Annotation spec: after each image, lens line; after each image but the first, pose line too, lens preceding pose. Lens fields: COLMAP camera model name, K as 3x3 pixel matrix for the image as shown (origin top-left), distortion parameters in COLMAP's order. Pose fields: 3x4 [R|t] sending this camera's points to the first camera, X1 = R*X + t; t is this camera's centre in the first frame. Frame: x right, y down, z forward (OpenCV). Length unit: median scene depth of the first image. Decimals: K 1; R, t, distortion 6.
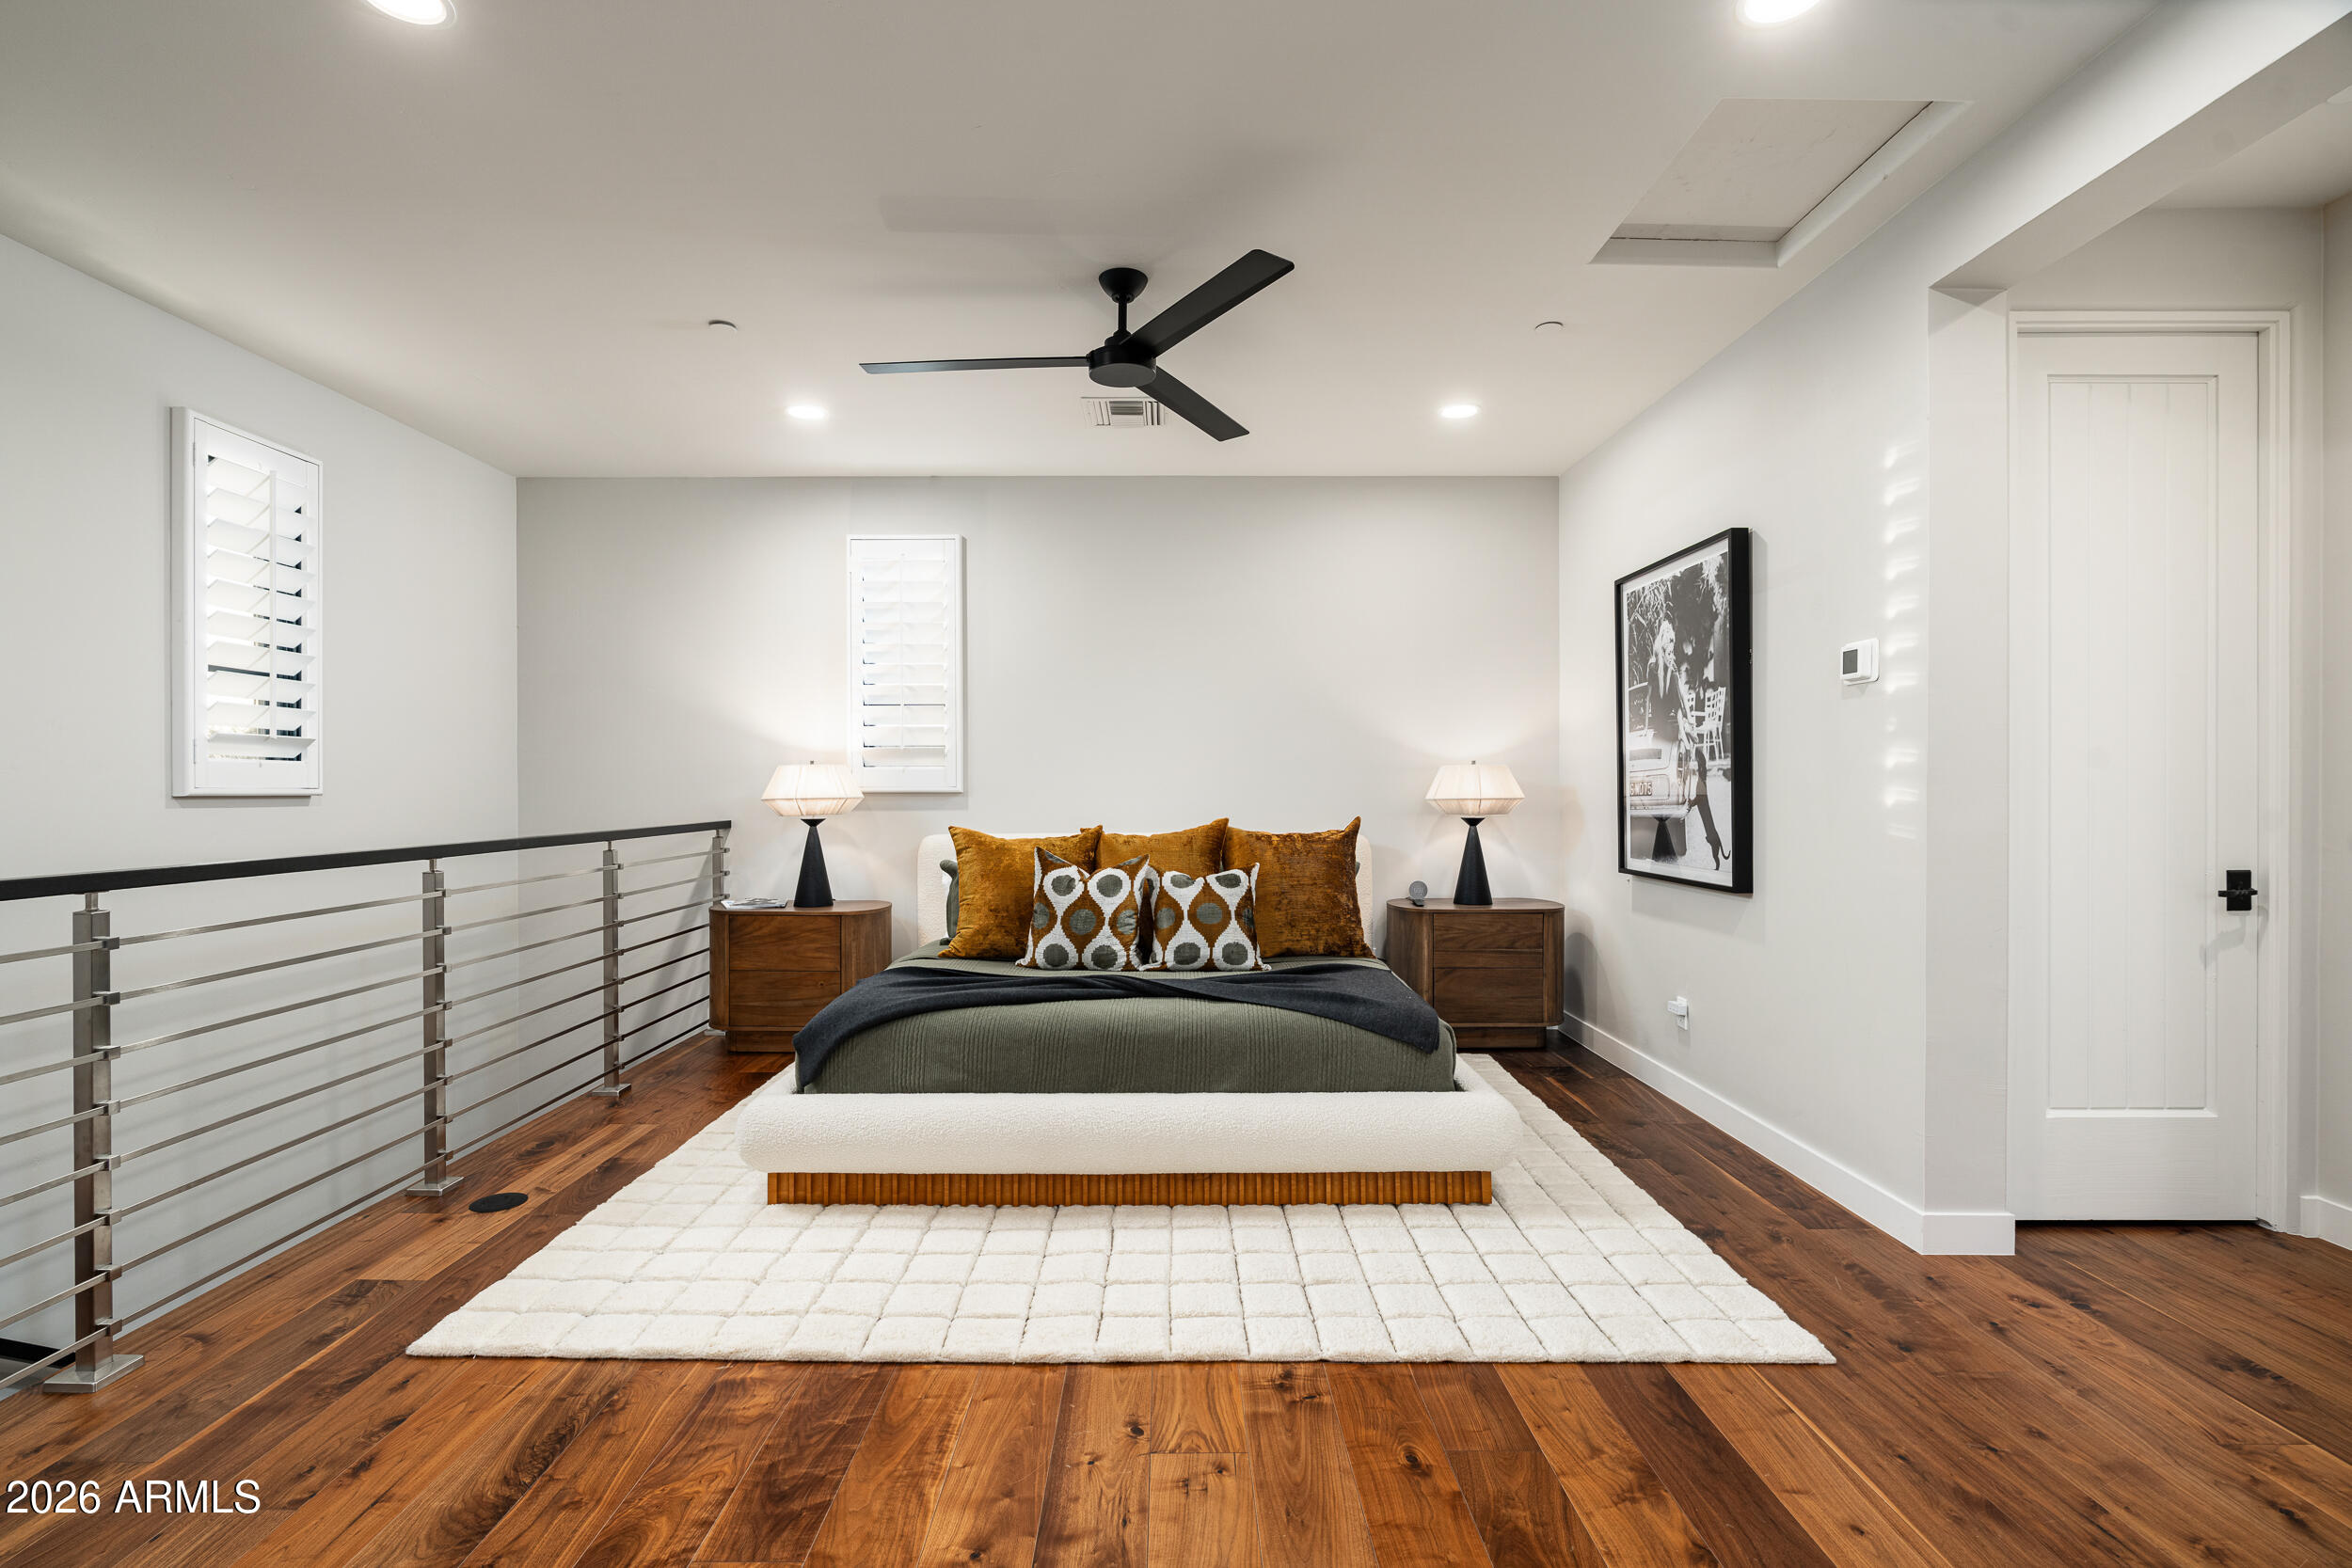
lens RADIAL K [[1075.2, 0, 1154.0], [0, 1075.2, 782.2], [0, 0, 1]] dist [0.000758, 0.000030]
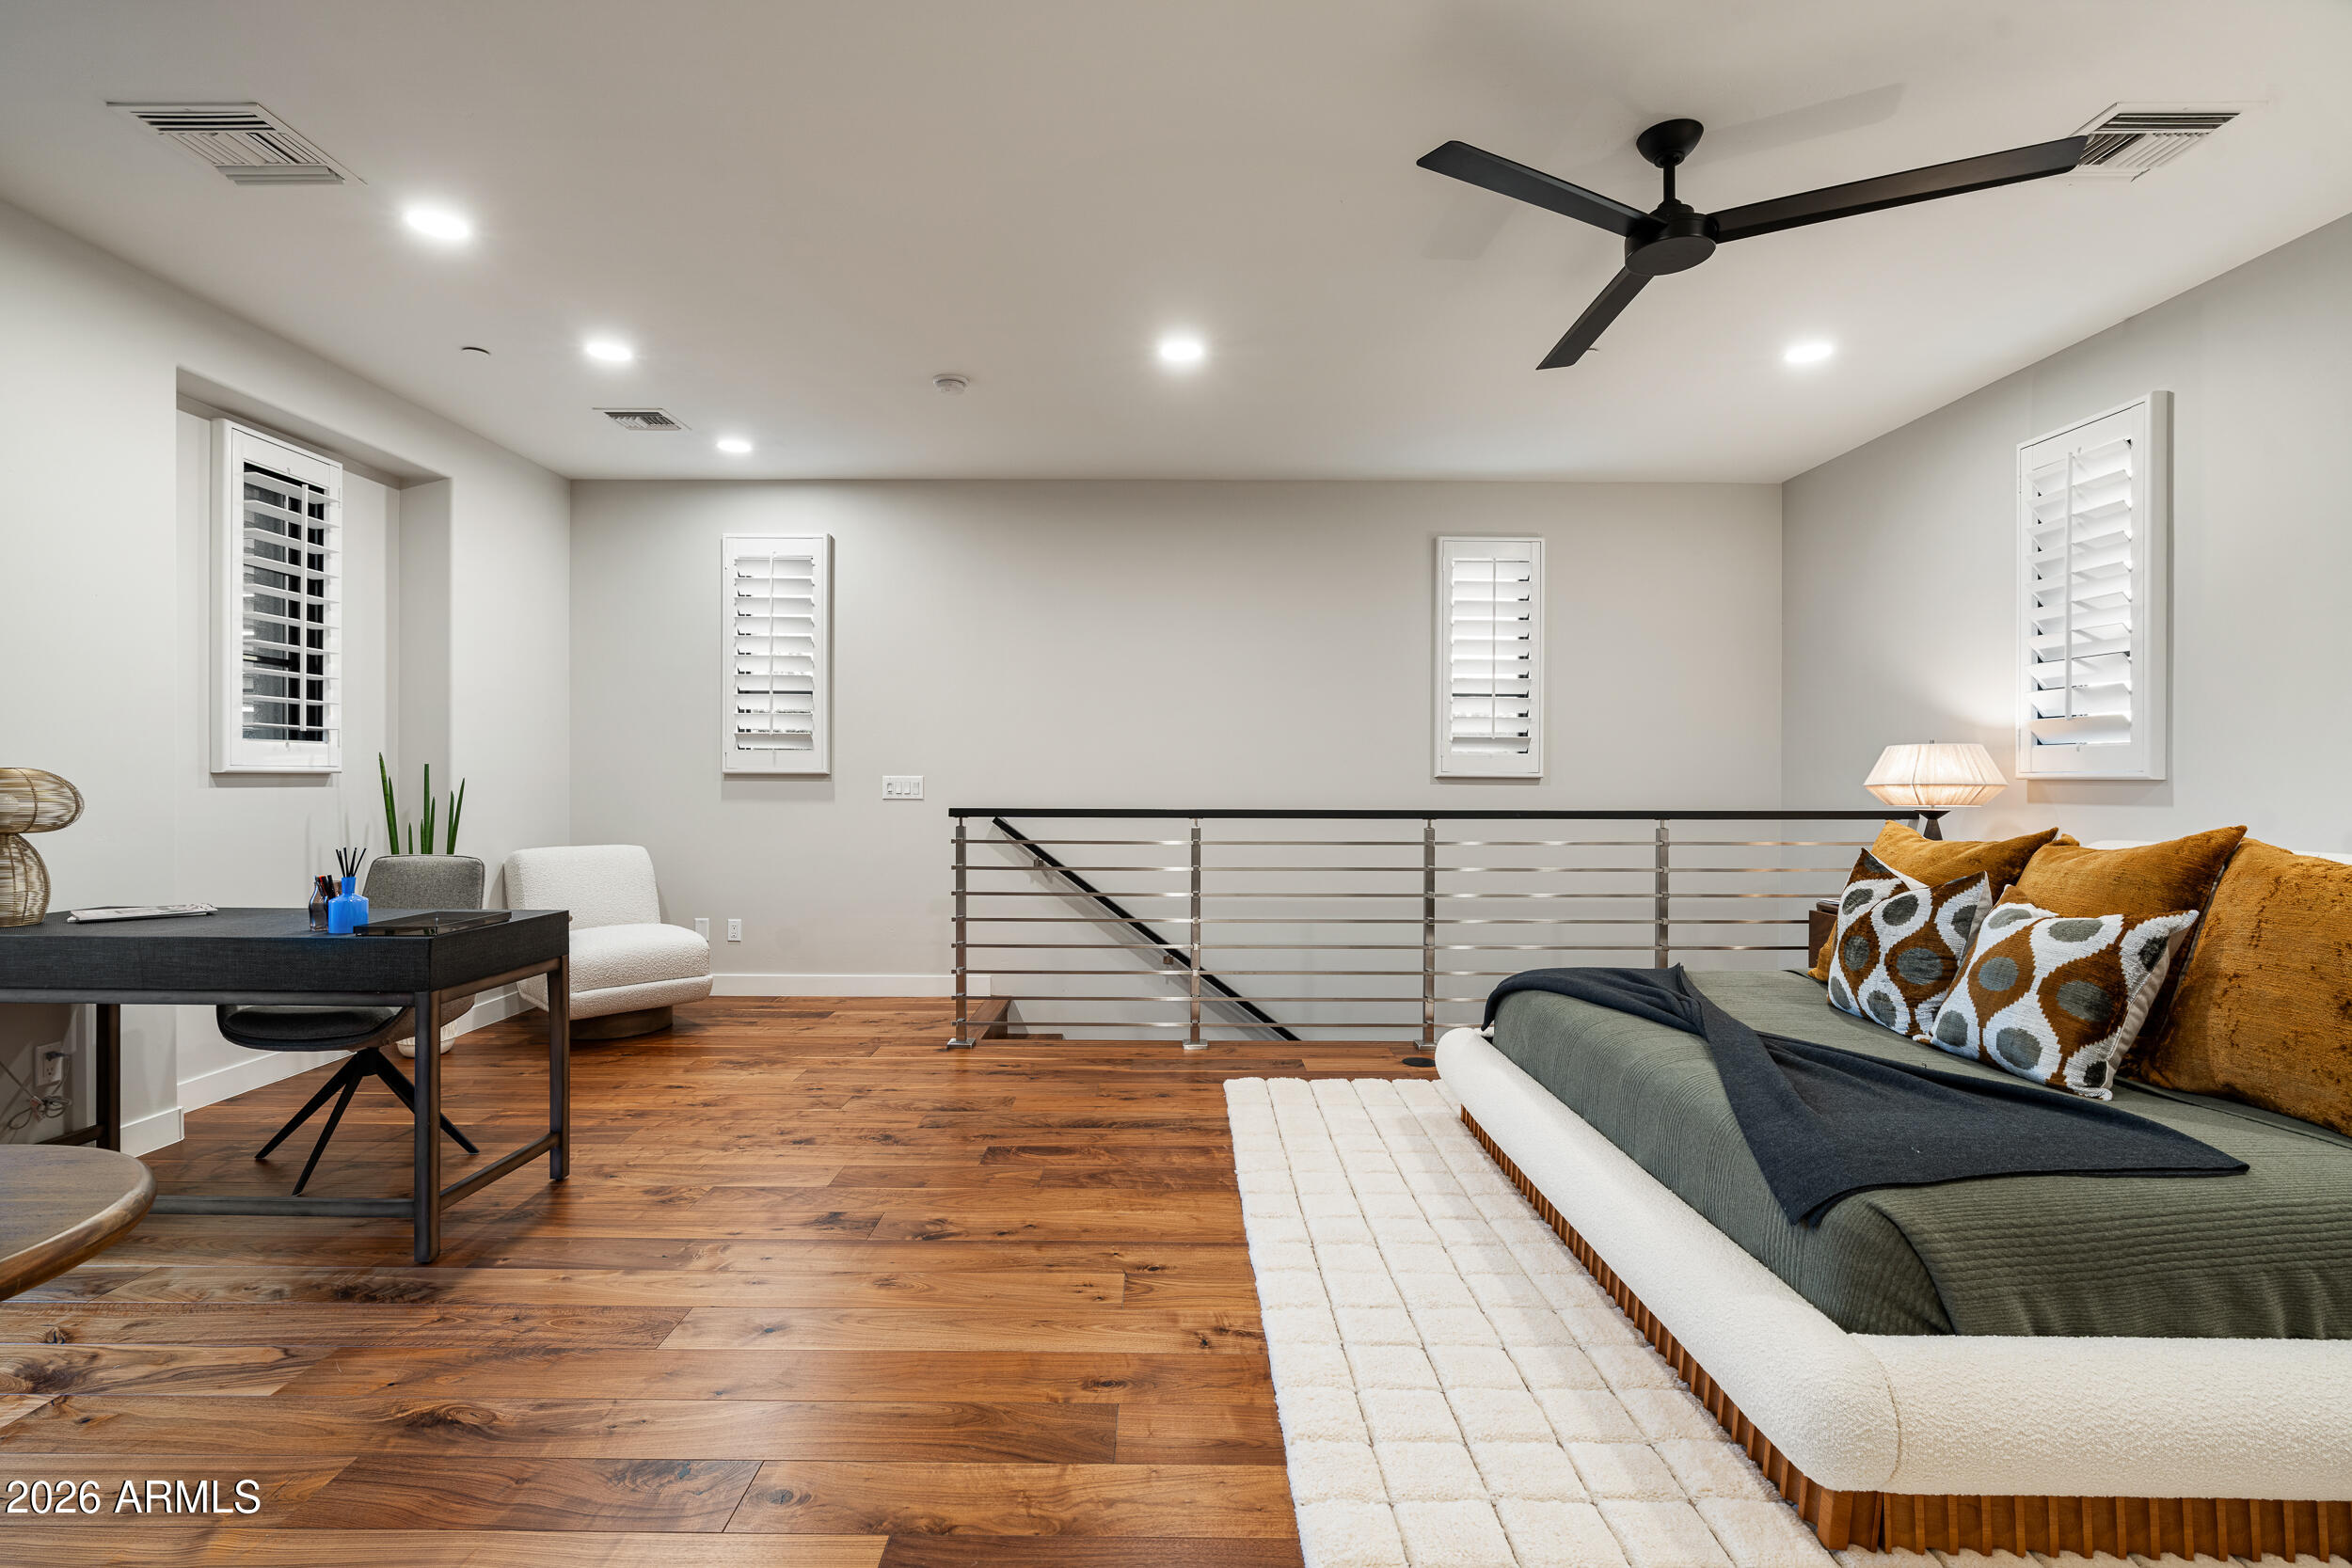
lens RADIAL K [[1075.2, 0, 1154.0], [0, 1075.2, 782.2], [0, 0, 1]] dist [0.000758, 0.000030]
pose [[0.001285, 0.005600, -0.999983, 0.663394], [-0.000005, 0.999984, 0.005600, 0.010356], [0.999999, -0.000002, 0.001285, 0.527237]]
